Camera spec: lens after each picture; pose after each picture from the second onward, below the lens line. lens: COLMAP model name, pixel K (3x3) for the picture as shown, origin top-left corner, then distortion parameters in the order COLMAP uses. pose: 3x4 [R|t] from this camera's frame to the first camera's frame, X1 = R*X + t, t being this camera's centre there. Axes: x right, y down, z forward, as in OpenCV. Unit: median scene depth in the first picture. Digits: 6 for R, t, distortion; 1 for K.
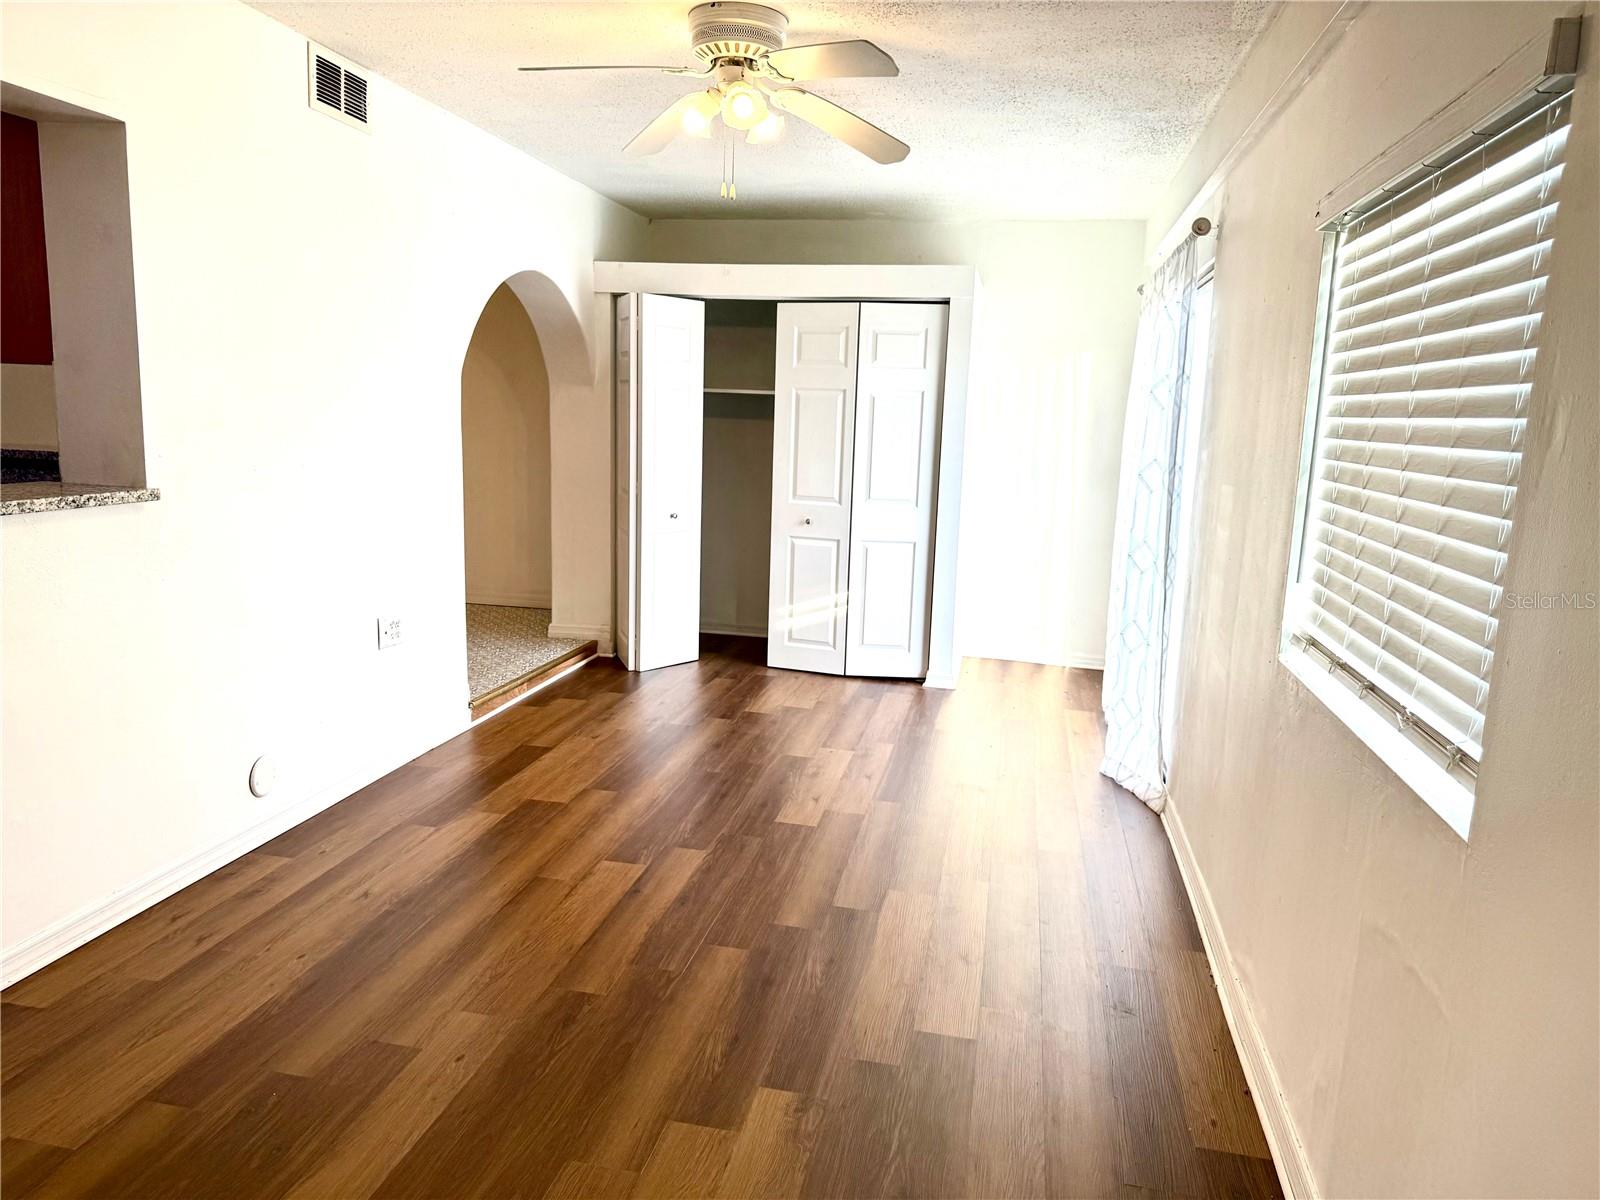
lens RADIAL K [[1129.6, 0, 799.5], [0, 1129.6, 608.9], [0, 0, 1]] dist [0.106345, -0.163510]
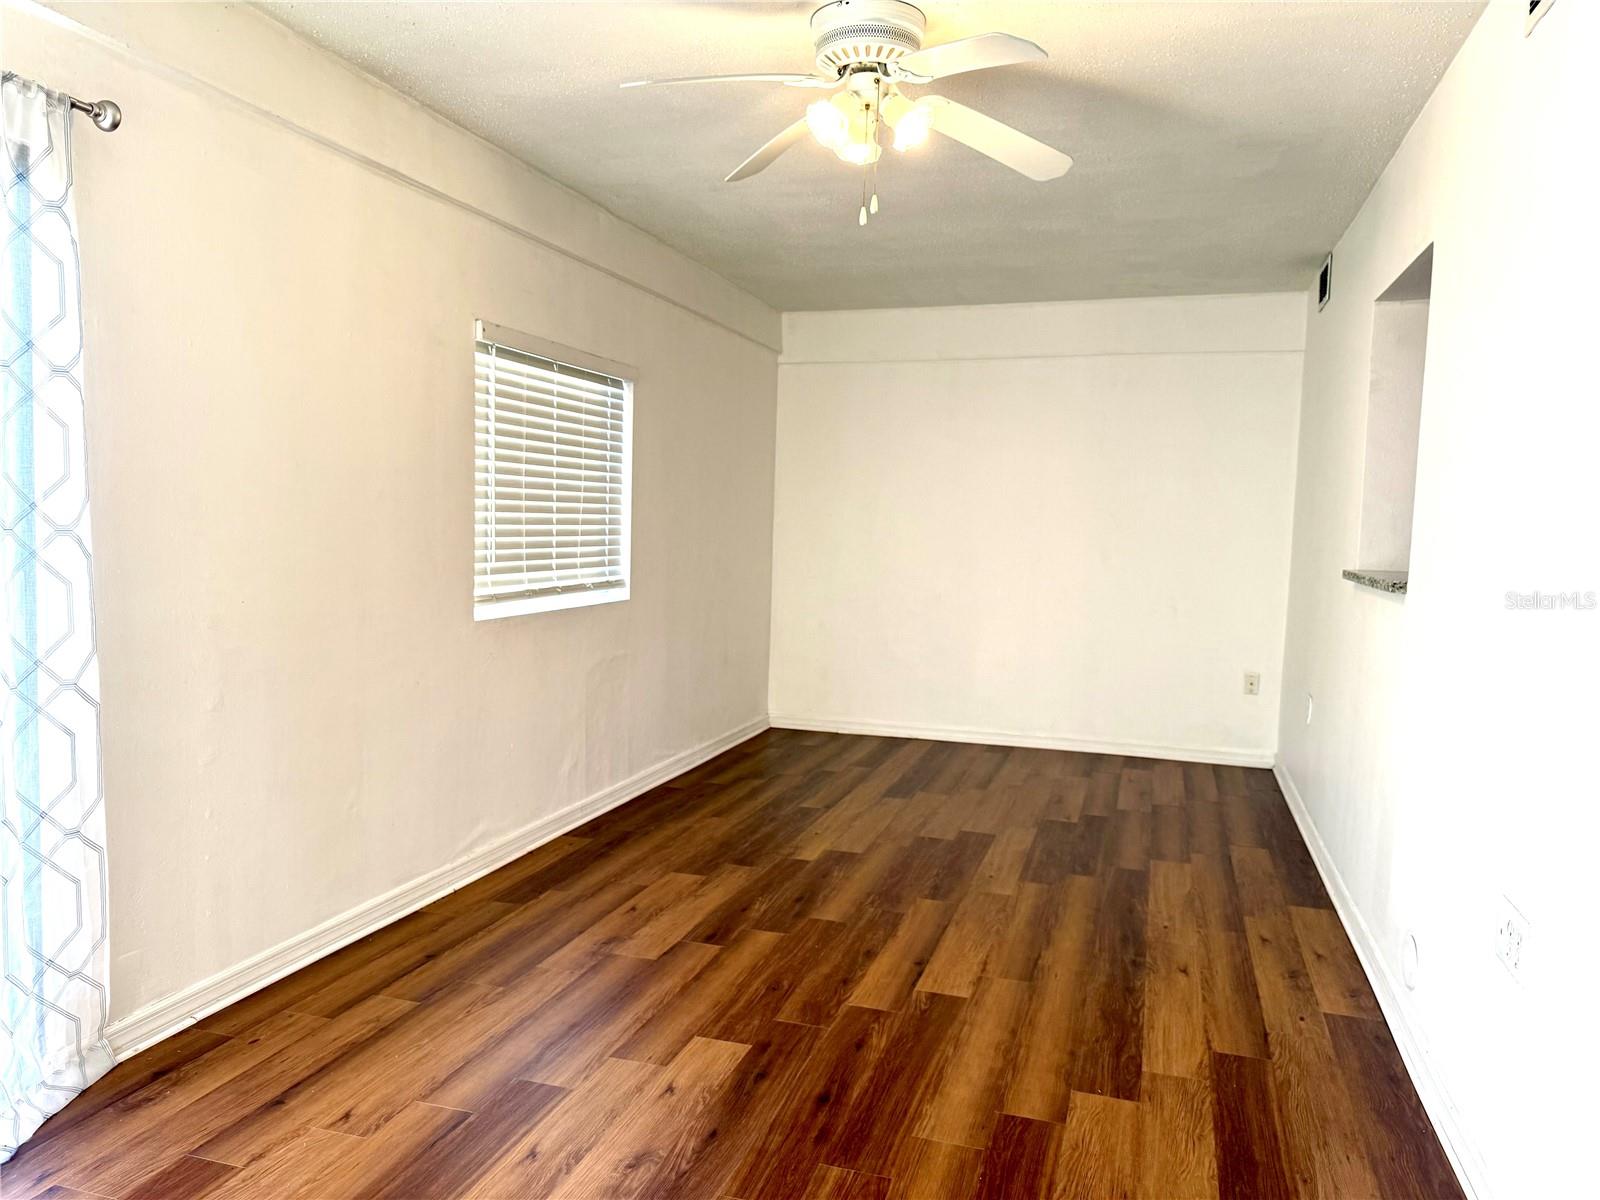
lens RADIAL K [[1129.6, 0, 799.5], [0, 1129.6, 608.9], [0, 0, 1]] dist [0.106345, -0.163510]
pose [[-0.991942, -0.074473, 0.102489, -0.113686], [-0.046084, 0.965664, 0.255673, -0.276918], [-0.118011, 0.248890, -0.961315, 1.779509]]
